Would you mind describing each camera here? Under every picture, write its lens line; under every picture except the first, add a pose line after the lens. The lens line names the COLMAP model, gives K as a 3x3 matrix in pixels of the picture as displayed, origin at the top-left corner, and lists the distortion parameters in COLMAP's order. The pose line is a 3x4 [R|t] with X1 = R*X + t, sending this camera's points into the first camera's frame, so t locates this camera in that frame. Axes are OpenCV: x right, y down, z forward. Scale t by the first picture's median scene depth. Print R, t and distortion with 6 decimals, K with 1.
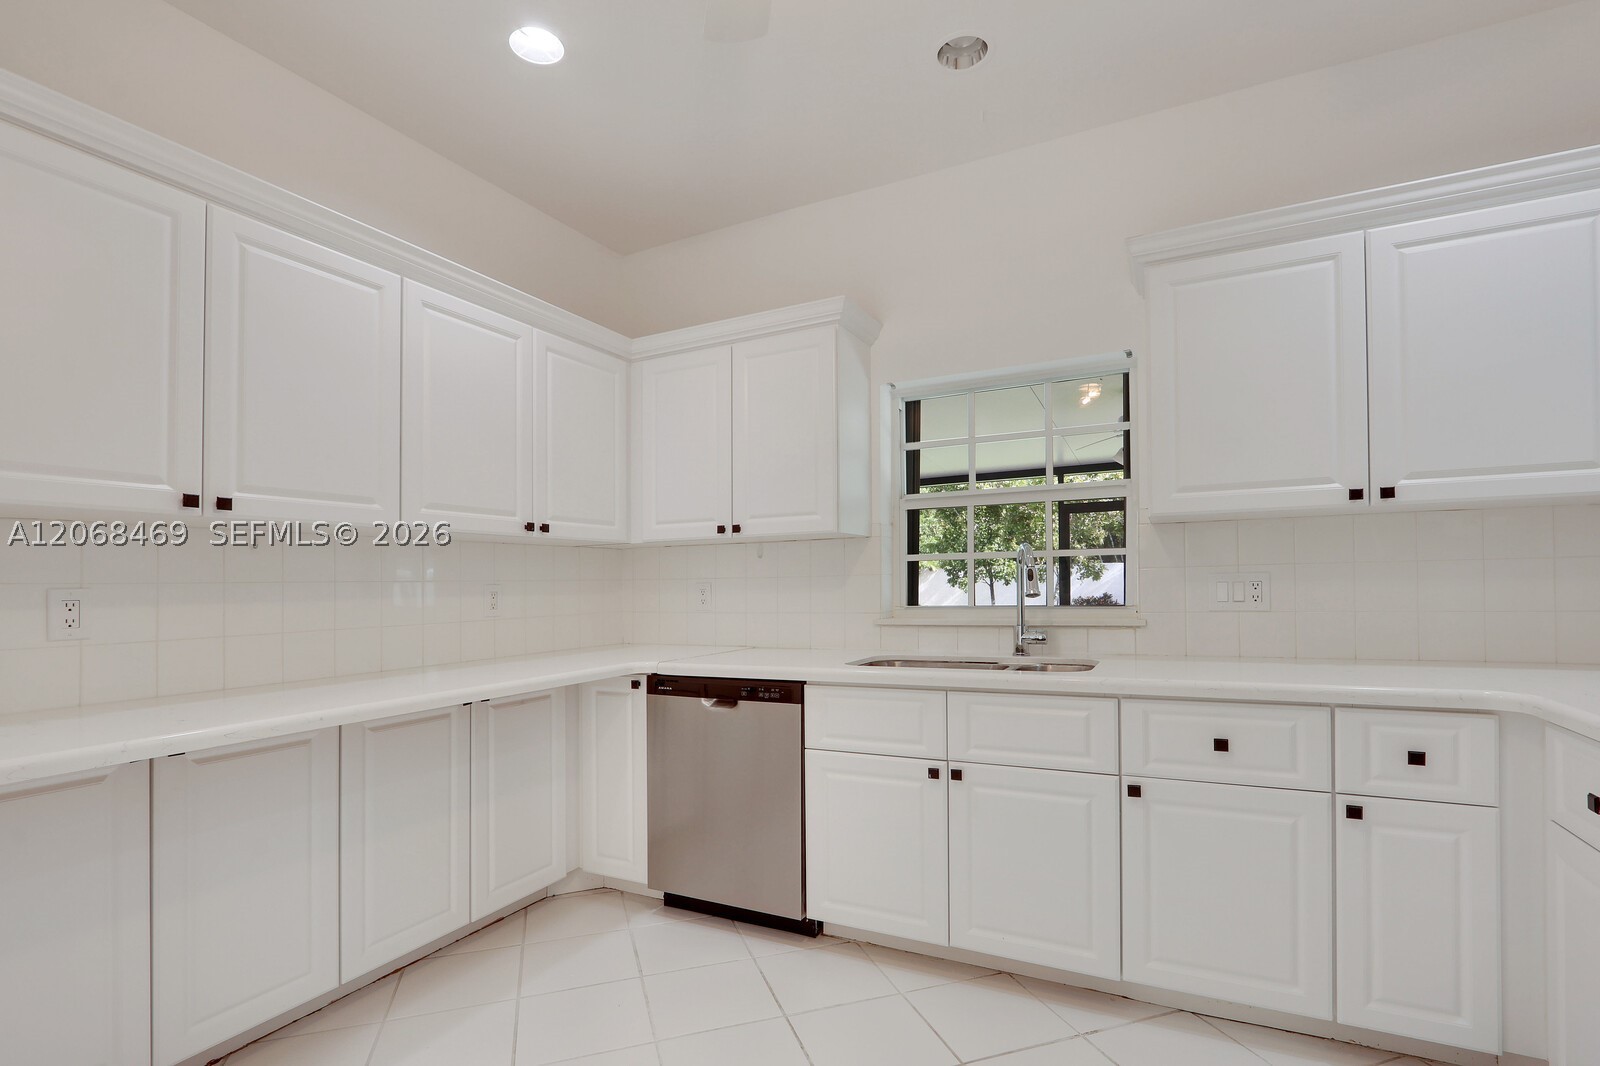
lens RADIAL K [[785.0, 0, 800.2], [0, 785.0, 564.0], [0, 0, 1]] dist [0.000726, 0.000867]
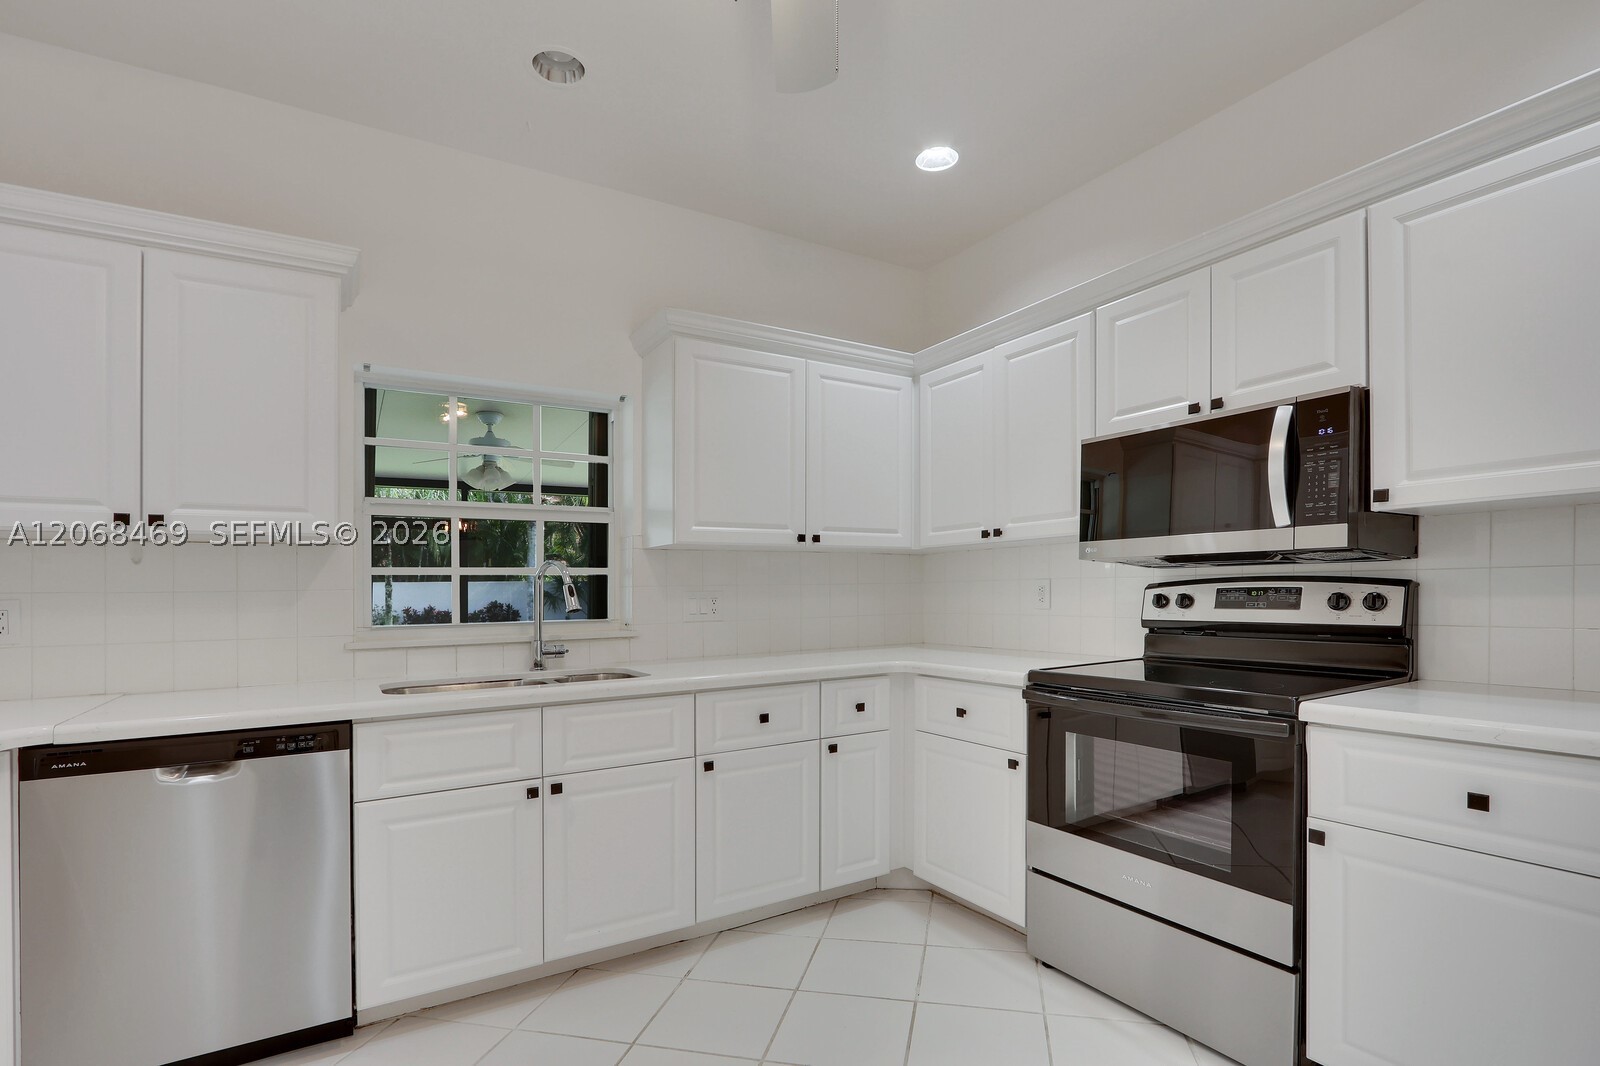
lens RADIAL K [[765.0, 0, 803.3], [0, 765.0, 599.9], [0, 0, 1]] dist [-0.001694, 0.000004]
pose [[0.527325, 0.001258, 0.849663, -0.451272], [-0.016558, 0.999824, 0.008796, 0.012482], [-0.849502, -0.018707, 0.527253, 0.212608]]
